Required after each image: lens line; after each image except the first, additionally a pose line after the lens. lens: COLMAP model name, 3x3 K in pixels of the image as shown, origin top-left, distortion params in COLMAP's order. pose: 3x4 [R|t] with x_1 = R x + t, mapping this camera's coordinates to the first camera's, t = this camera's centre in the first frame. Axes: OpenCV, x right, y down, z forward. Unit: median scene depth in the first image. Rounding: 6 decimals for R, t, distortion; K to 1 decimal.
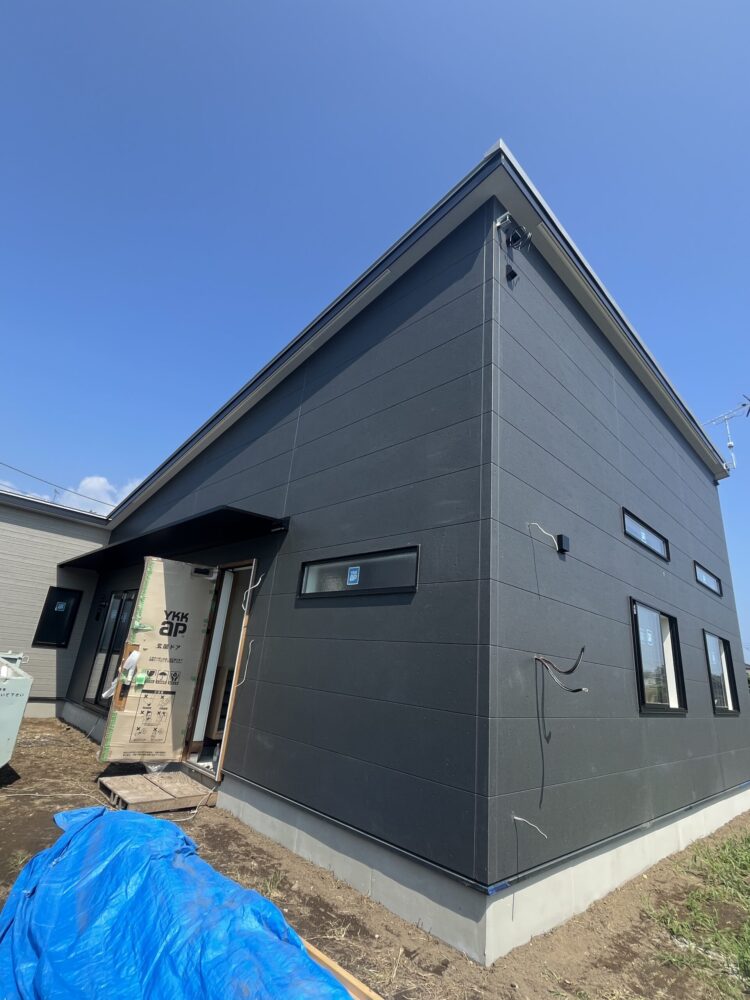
lens RADIAL K [[475.9, 0, 375.0], [0, 475.9, 500.0], [0, 0, 1]] dist [0.000233, 0.000024]
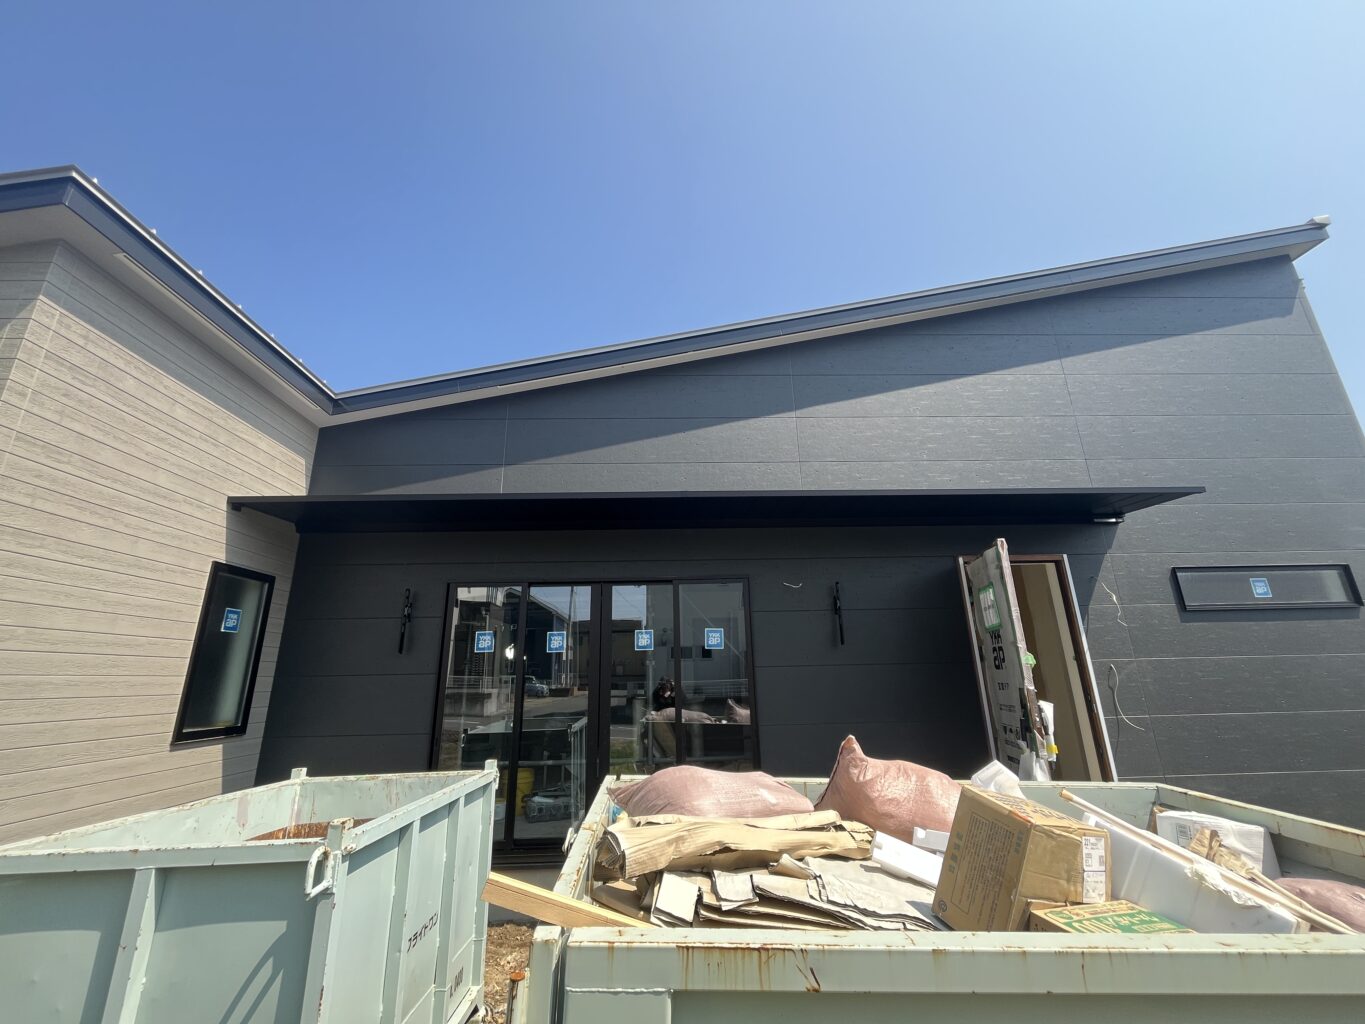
lens RADIAL K [[549.2, 0, 682.1], [0, 549.2, 512.8], [0, 0, 1]] dist [-0.002391, -0.000394]
pose [[0.670558, 0.112176, 0.733327, -1.229473], [-0.167447, 0.985878, 0.002306, 0.151096], [-0.722713, -0.124340, 0.679872, 0.830494]]
